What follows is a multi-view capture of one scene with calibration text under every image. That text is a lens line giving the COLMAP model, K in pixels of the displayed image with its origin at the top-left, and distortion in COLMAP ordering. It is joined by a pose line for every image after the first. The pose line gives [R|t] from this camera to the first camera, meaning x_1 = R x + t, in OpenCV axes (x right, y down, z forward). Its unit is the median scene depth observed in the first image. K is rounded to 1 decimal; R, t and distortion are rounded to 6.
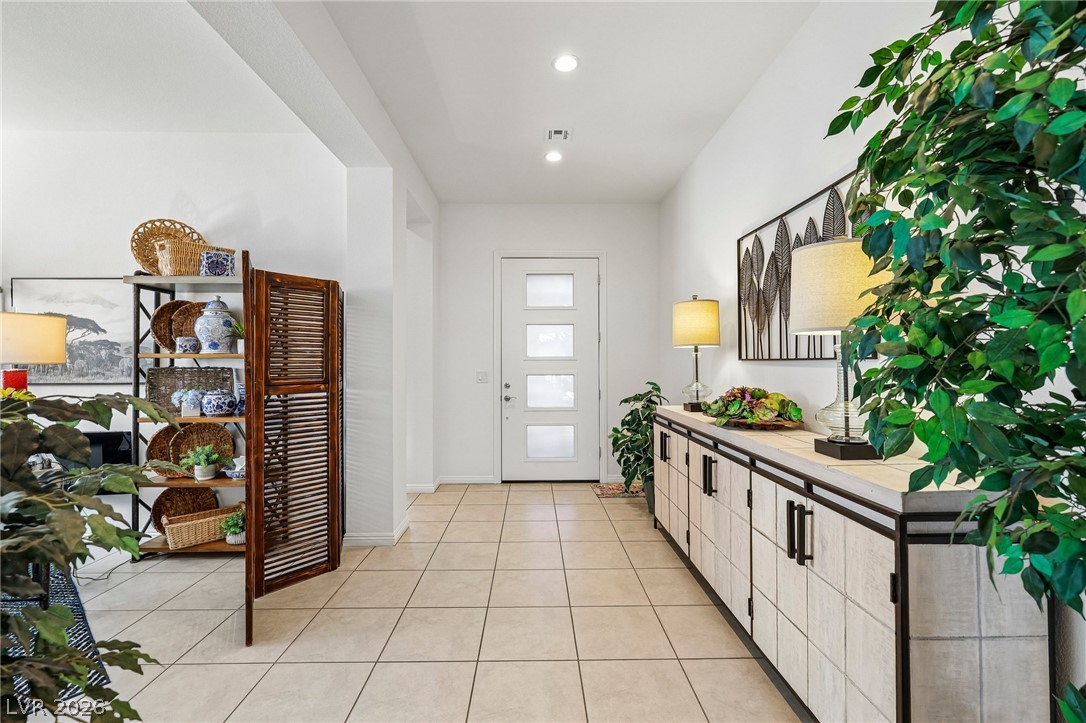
lens RADIAL K [[456.4, 0, 538.3], [0, 456.4, 358.5], [0, 0, 1]] dist [-0.001337, 0.000380]
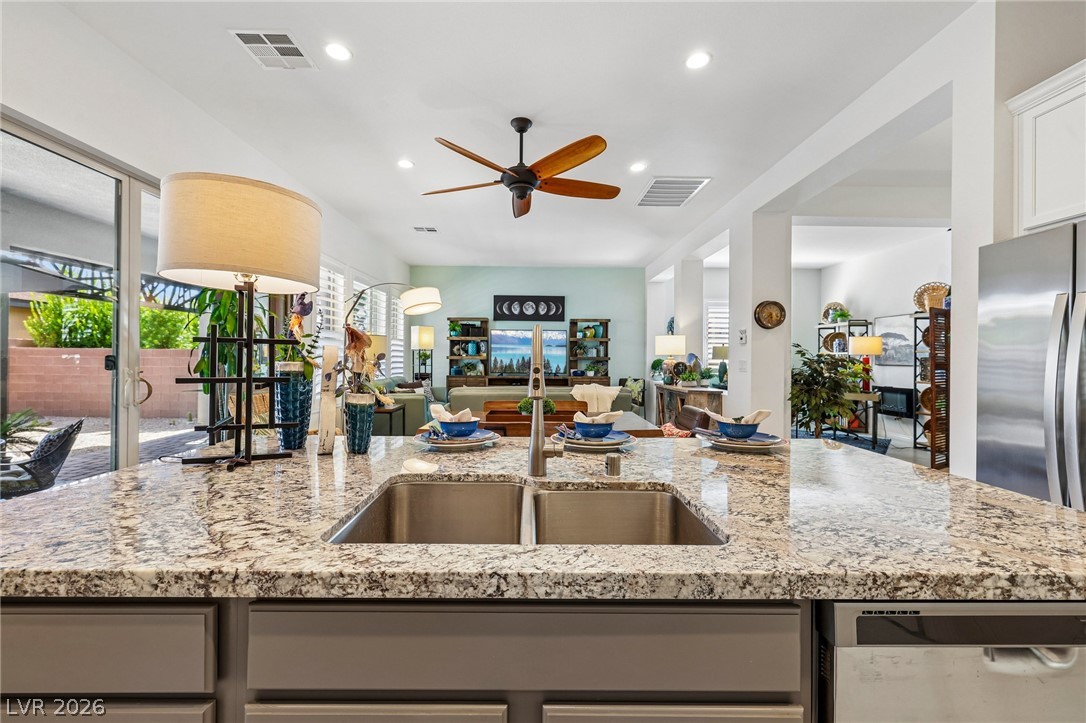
lens RADIAL K [[456.4, 0, 539.2], [0, 456.4, 355.9], [0, 0, 1]] dist [-0.001337, 0.000380]
pose [[-0.000548, 0.001093, -0.999999, 1.176882], [0.002858, 0.999995, 0.001091, 0.005326], [0.999996, -0.002857, -0.000551, -0.700815]]
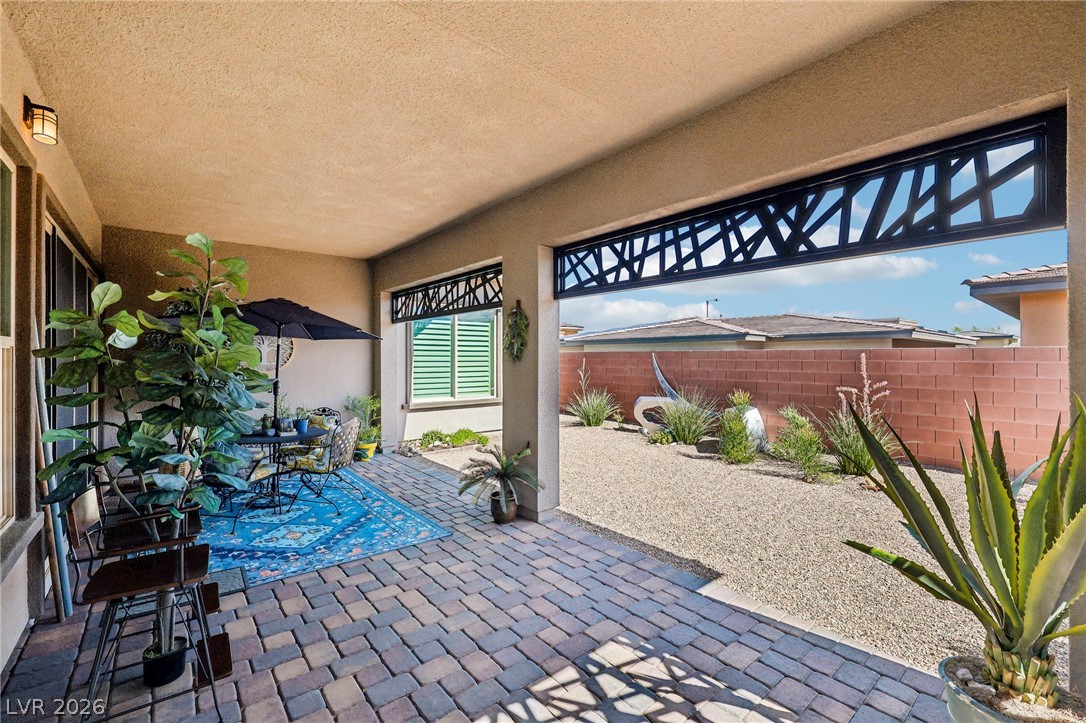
lens RADIAL K [[456.4, 0, 540.3], [0, 456.4, 360.8], [0, 0, 1]] dist [-0.001337, 0.000380]
pose [[-0.627090, -0.004133, 0.778936, -1.564443], [-0.008176, 0.999966, -0.001276, -0.056270], [-0.778904, -0.007168, -0.627102, -1.756441]]
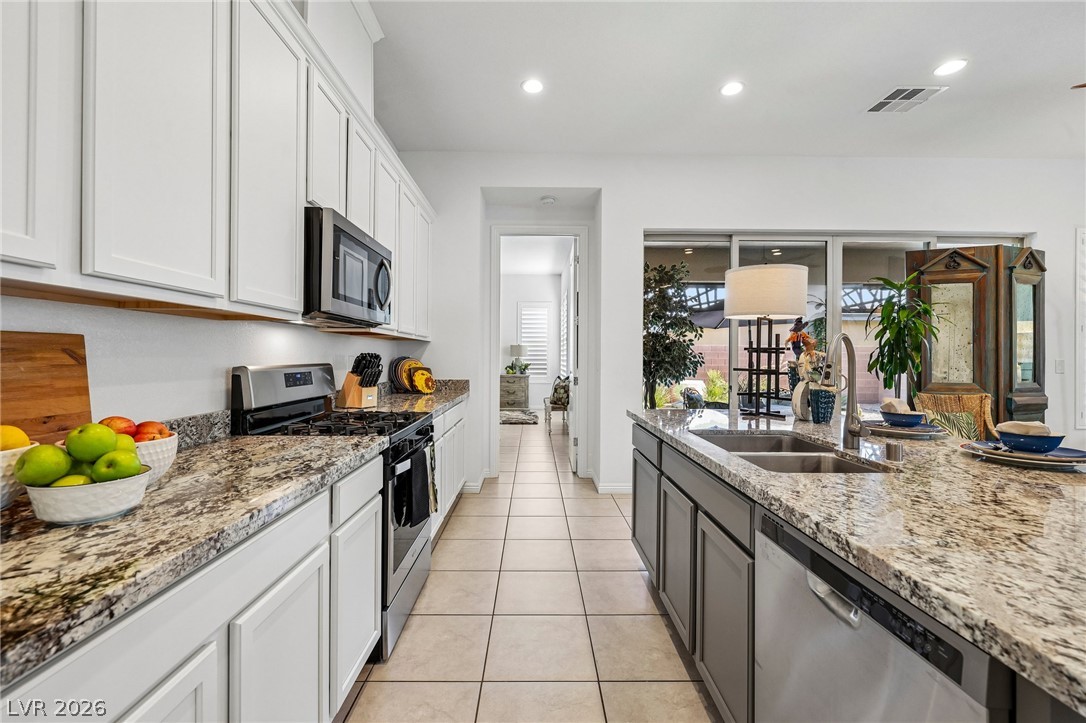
lens RADIAL K [[456.4, 0, 538.3], [0, 456.4, 356.6], [0, 0, 1]] dist [-0.001337, 0.000380]
pose [[-1.000000, -0.000485, 0.000785, 1.129665], [-0.000491, 0.999965, -0.008399, 0.011455], [-0.000781, -0.008399, -0.999964, -0.179213]]
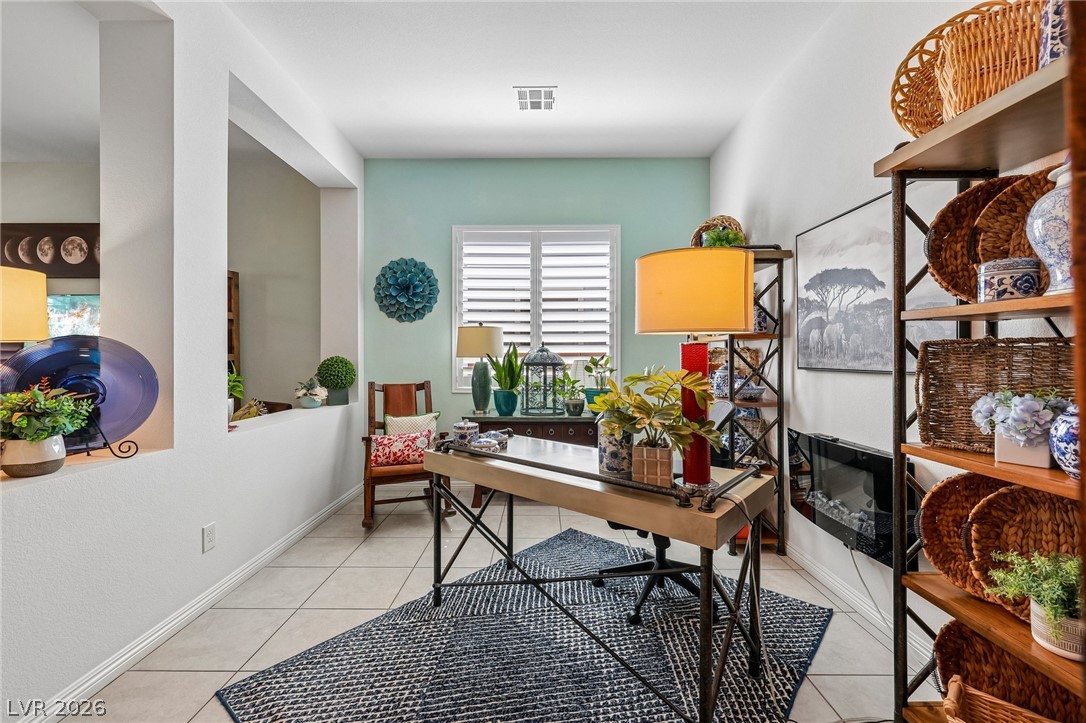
lens RADIAL K [[456.4, 0, 544.0], [0, 456.4, 357.4], [0, 0, 1]] dist [-0.001337, 0.000380]
pose [[-0.011755, 0.005122, -0.999918, -0.375419], [0.012415, 0.999911, 0.004976, 0.030061], [0.999854, -0.012356, -0.011818, 0.607891]]
